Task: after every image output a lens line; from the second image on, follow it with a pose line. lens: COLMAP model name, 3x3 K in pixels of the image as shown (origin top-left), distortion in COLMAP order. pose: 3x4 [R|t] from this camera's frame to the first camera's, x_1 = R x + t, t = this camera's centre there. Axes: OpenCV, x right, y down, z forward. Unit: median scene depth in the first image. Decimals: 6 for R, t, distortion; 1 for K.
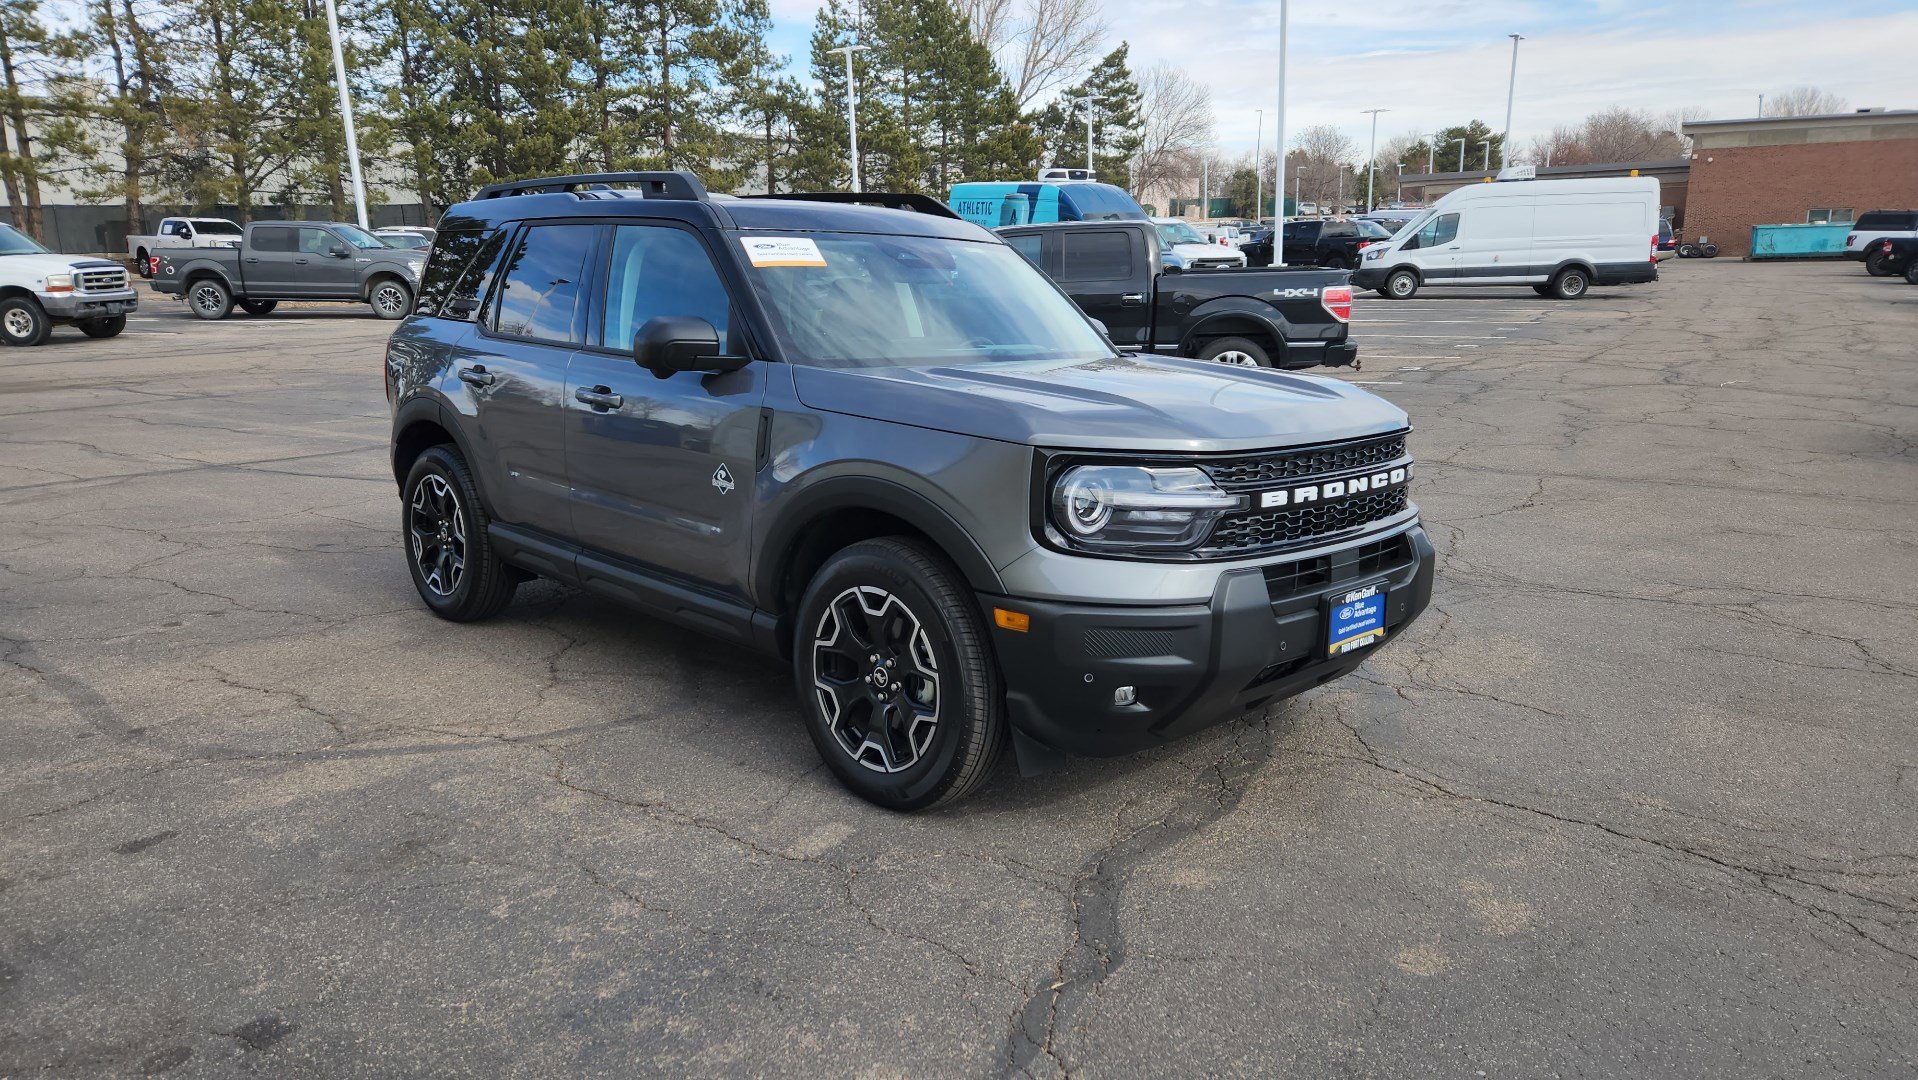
lens RADIAL K [[1284.5, 0, 925.2], [0, 1284.5, 539.5], [0, 0, 1]] dist [0.080511, -0.063462]
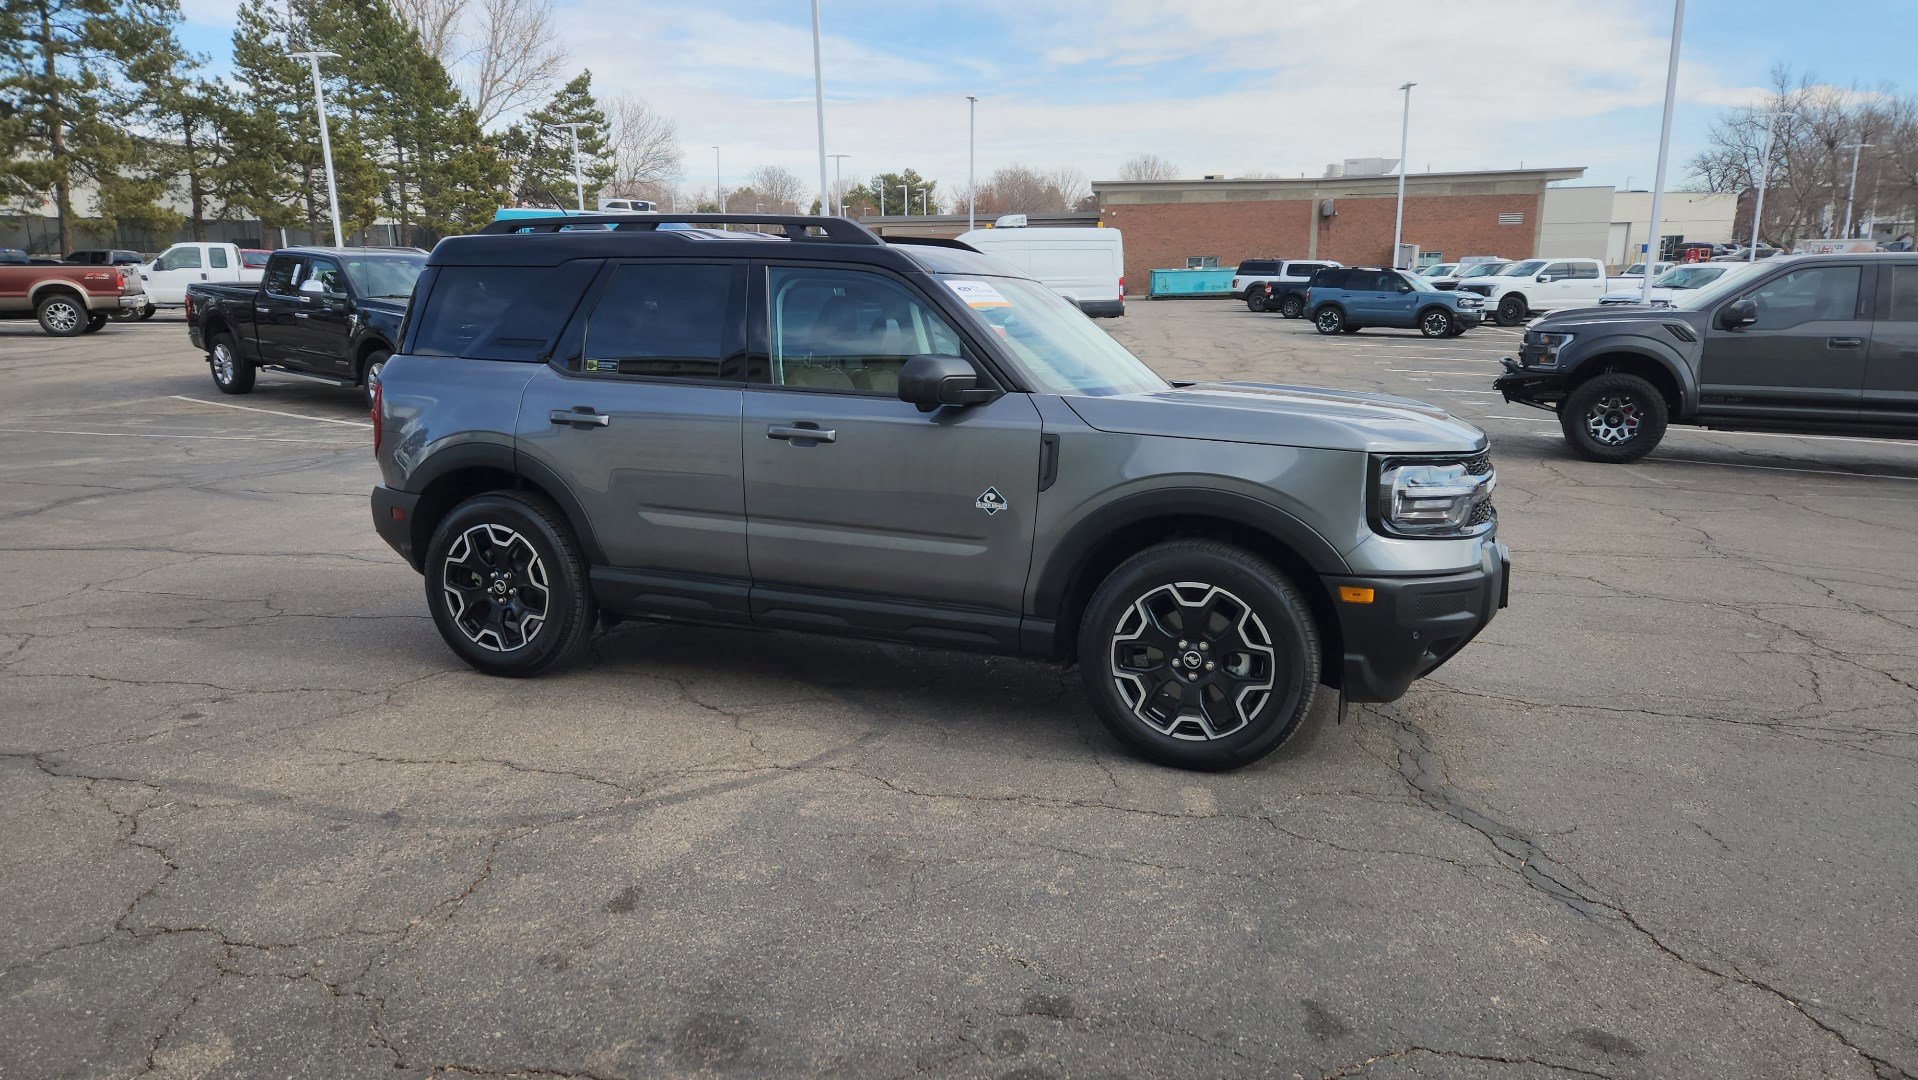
lens RADIAL K [[1290.9, 0, 925.6], [0, 1290.9, 541.9], [0, 0, 1]] dist [0.073374, -0.056194]
pose [[0.916697, -0.069015, 0.393579, -0.081011], [0.077372, 0.996988, -0.005383, -0.001321], [-0.392022, 0.035386, 0.919275, 0.001482]]
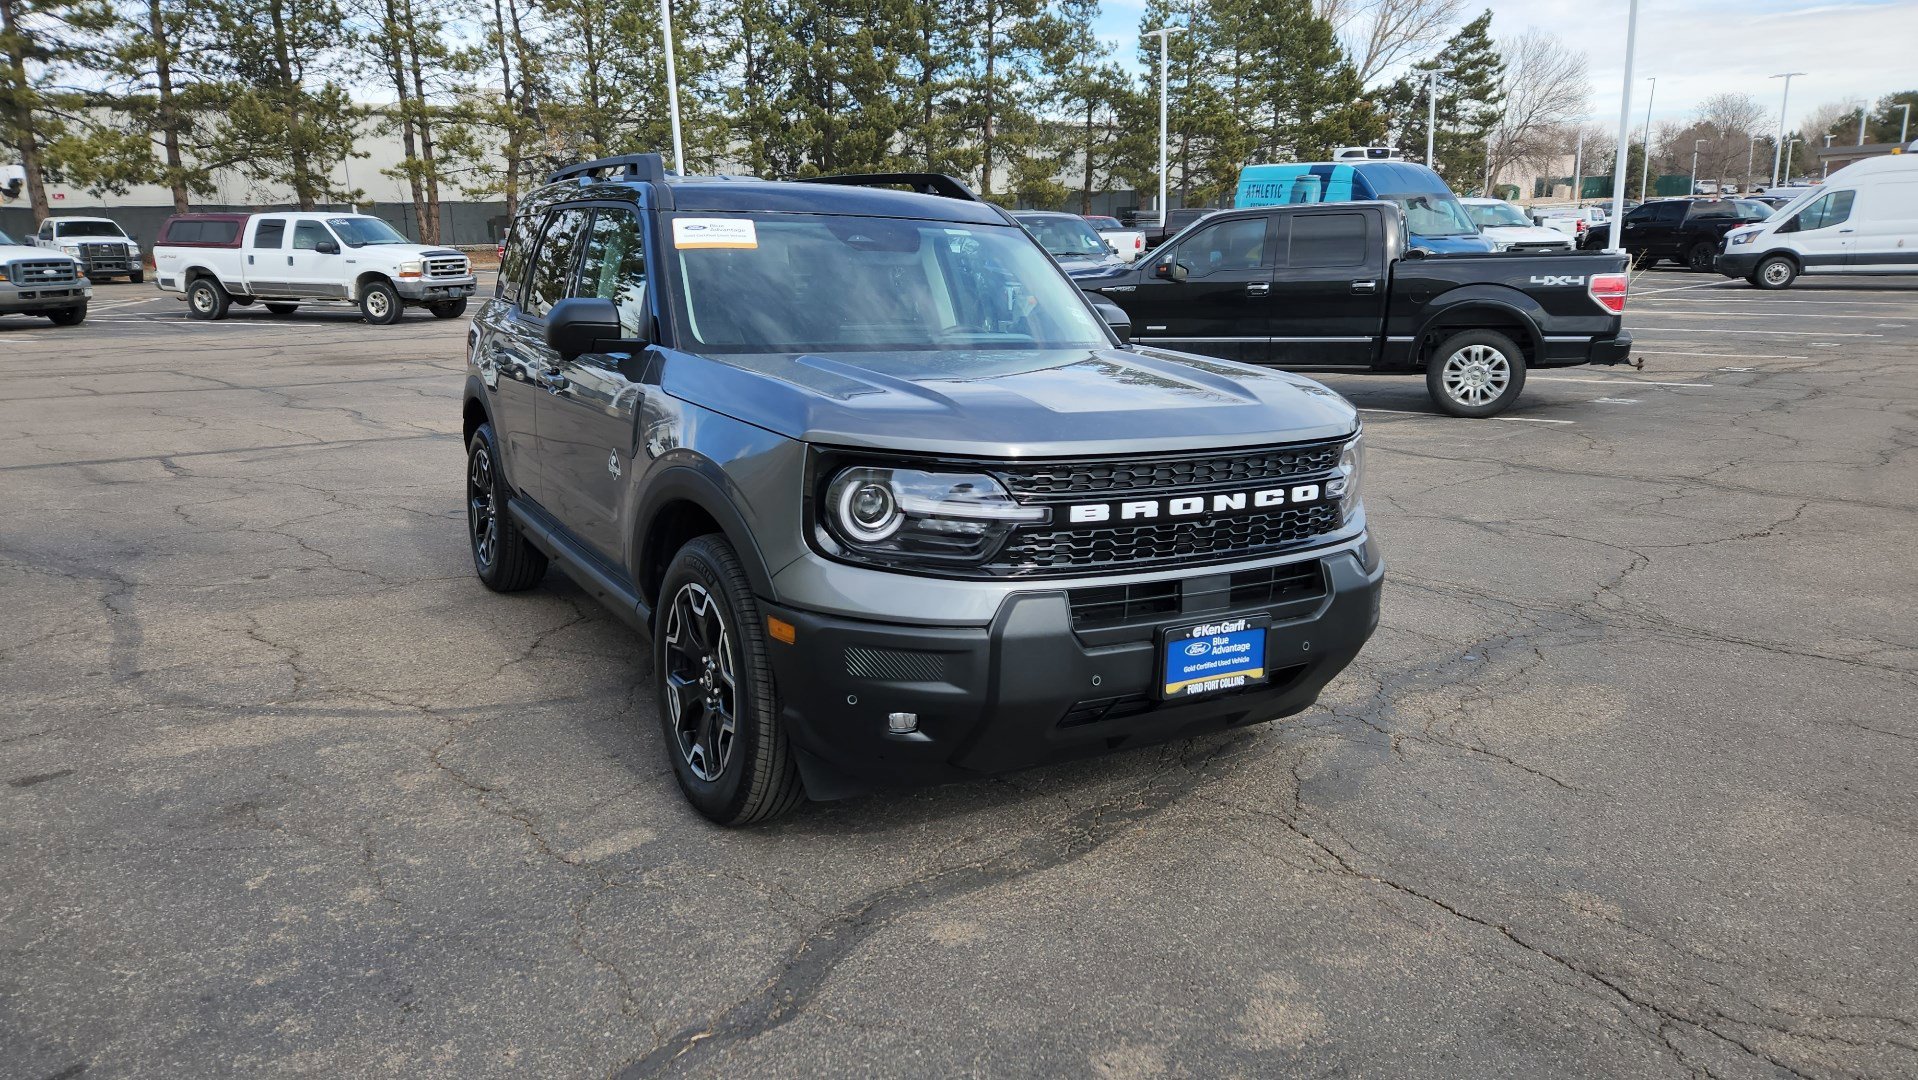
lens RADIAL K [[1281.0, 0, 930.2], [0, 1281.0, 530.2], [0, 0, 1]] dist [0.082253, -0.066798]
pose [[0.969118, 0.052685, -0.240906, 0.039617], [-0.052078, 0.998603, 0.008887, -0.002305], [0.241037, 0.003933, 0.970508, 0.013501]]
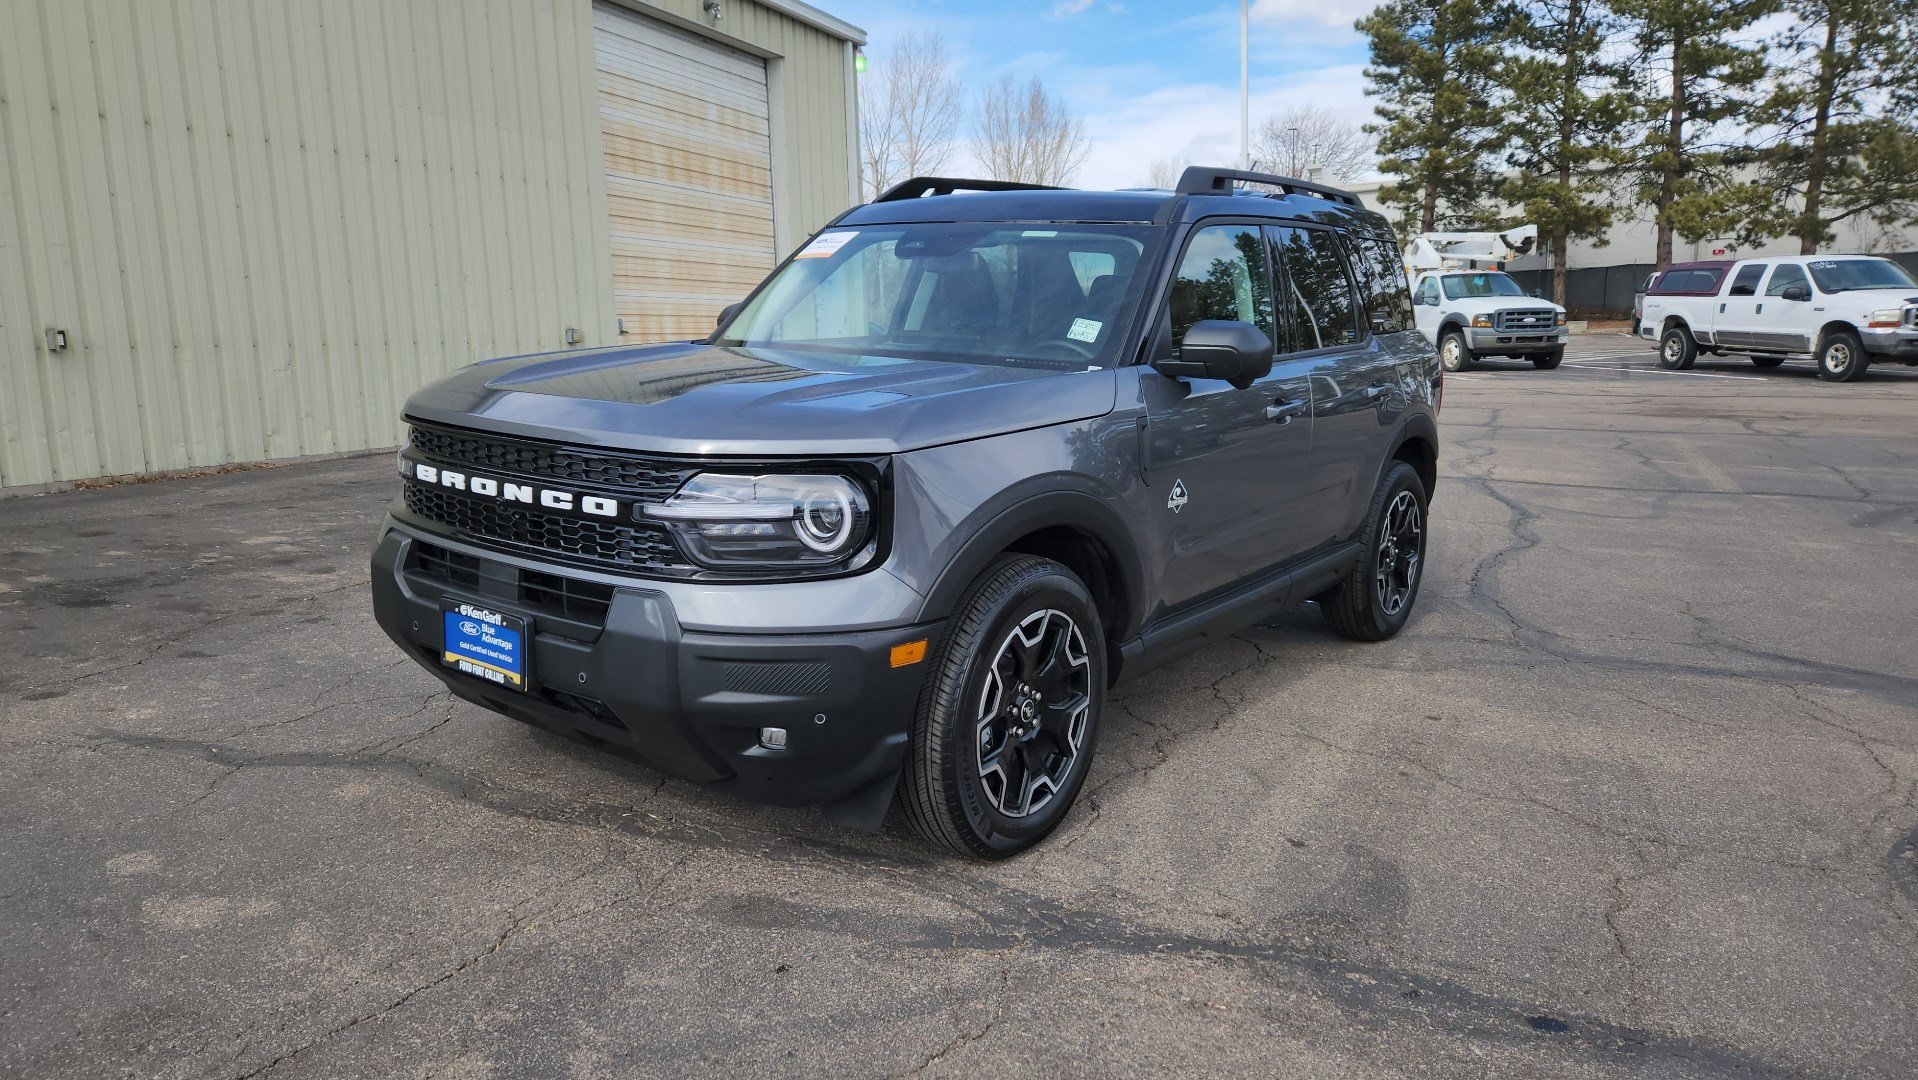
lens RADIAL K [[1289.2, 0, 920.5], [0, 1289.2, 539.0], [0, 0, 1]] dist [0.078830, -0.065981]
pose [[0.141122, 0.177332, -0.973980, 0.134920], [-0.211167, 0.966577, 0.145387, -0.021453], [0.967209, 0.185156, 0.173852, 0.125999]]
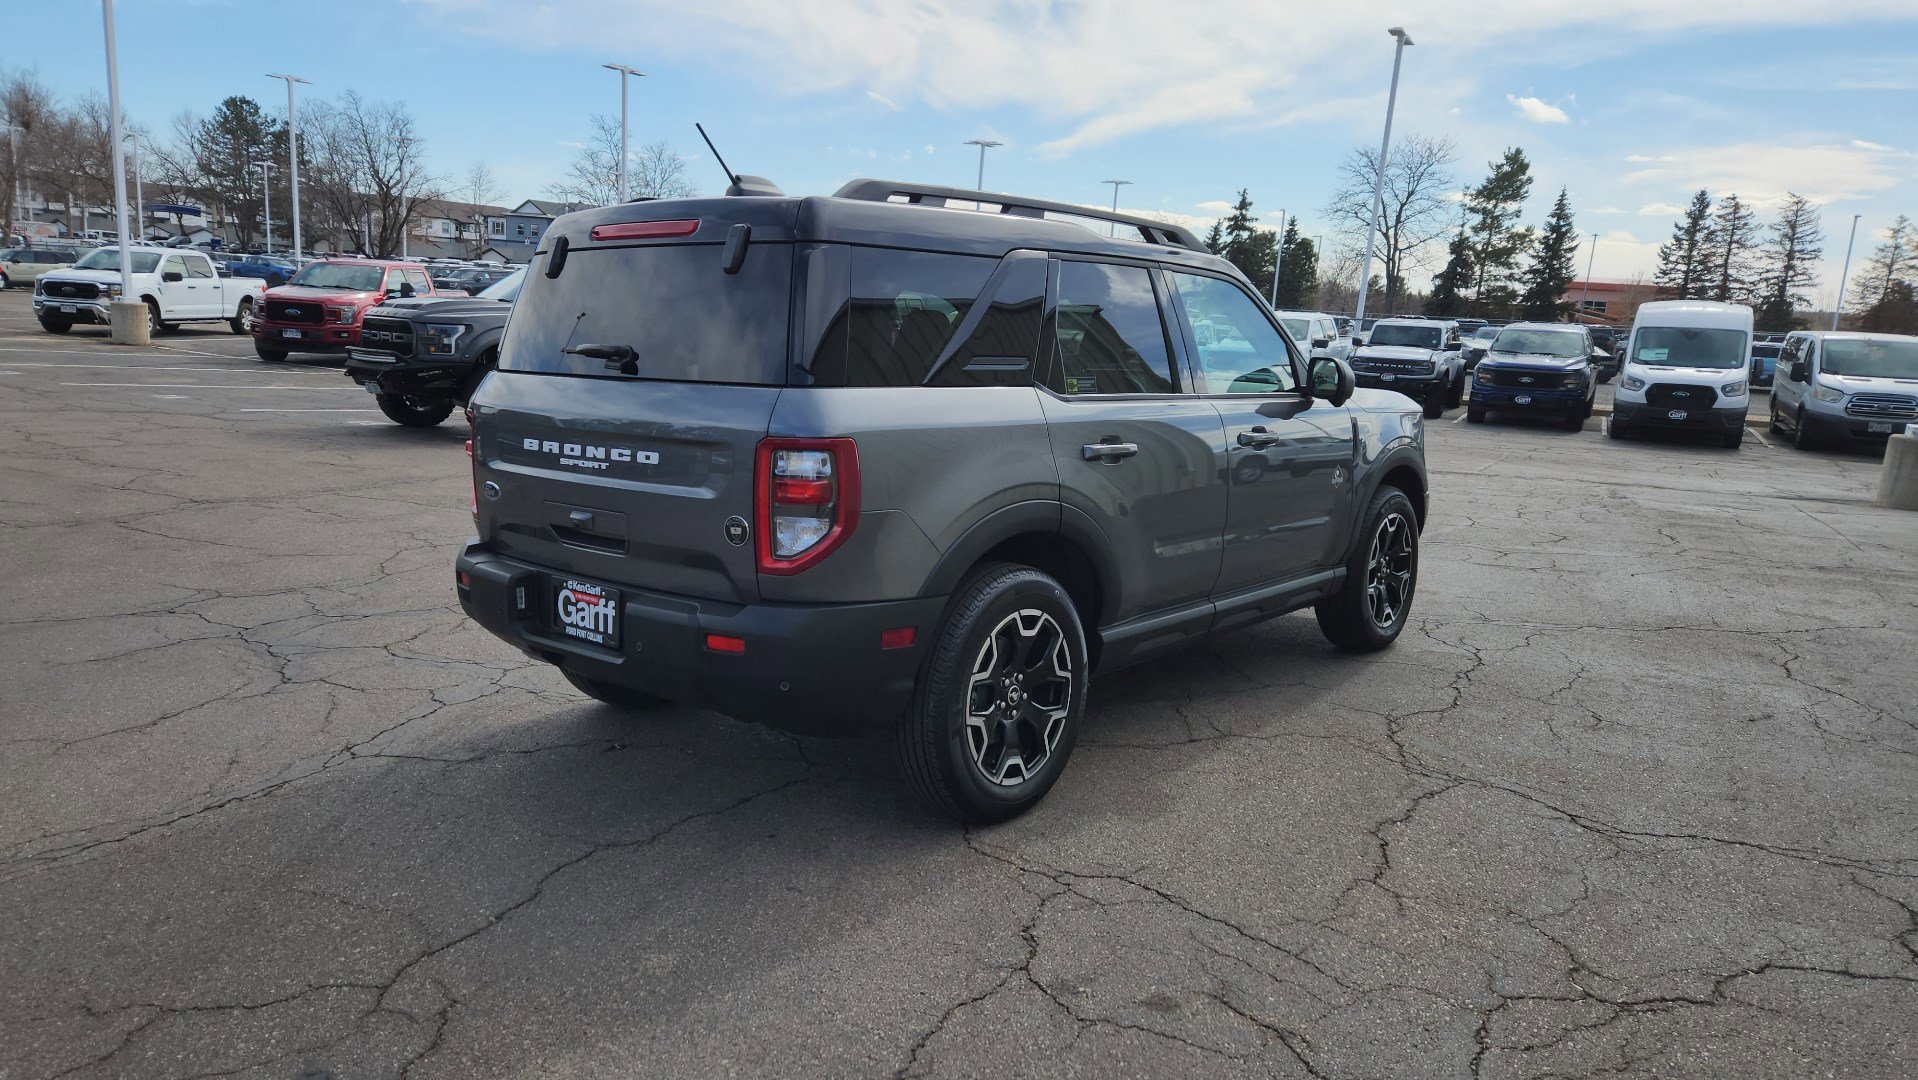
lens RADIAL K [[1281.0, 0, 930.2], [0, 1281.0, 530.2], [0, 0, 1]] dist [0.082253, -0.066798]
pose [[-0.097498, -0.167542, 0.981032, -0.180695], [0.174867, 0.967509, 0.182612, -0.039072], [-0.979753, 0.189354, -0.065033, 0.189812]]
